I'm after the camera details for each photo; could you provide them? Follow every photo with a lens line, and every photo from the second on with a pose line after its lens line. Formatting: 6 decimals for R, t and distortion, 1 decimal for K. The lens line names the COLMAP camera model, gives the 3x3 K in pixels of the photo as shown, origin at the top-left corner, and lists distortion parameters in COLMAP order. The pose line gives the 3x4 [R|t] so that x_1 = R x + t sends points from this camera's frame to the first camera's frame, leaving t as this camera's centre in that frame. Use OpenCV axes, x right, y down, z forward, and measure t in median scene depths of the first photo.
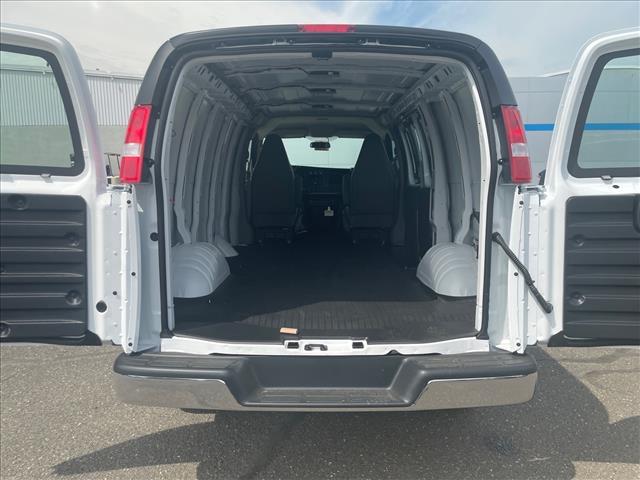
lens RADIAL K [[473.5, 0, 320.0], [0, 473.5, 240.0], [0, 0, 1]] dist [0.064128, -0.097698]
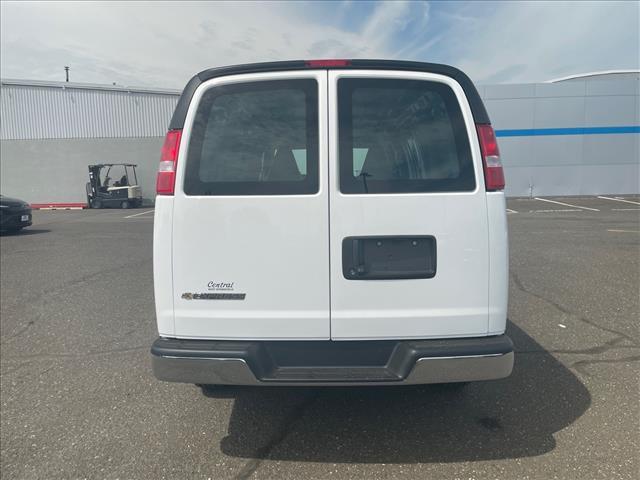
lens RADIAL K [[473.5, 0, 320.0], [0, 473.5, 240.0], [0, 0, 1]] dist [0.064128, -0.097698]
pose [[0.999629, -0.012016, -0.024455, 0.012107], [0.011689, 0.999841, -0.013478, 0.010910], [0.024613, 0.013187, 0.999610, -0.120764]]
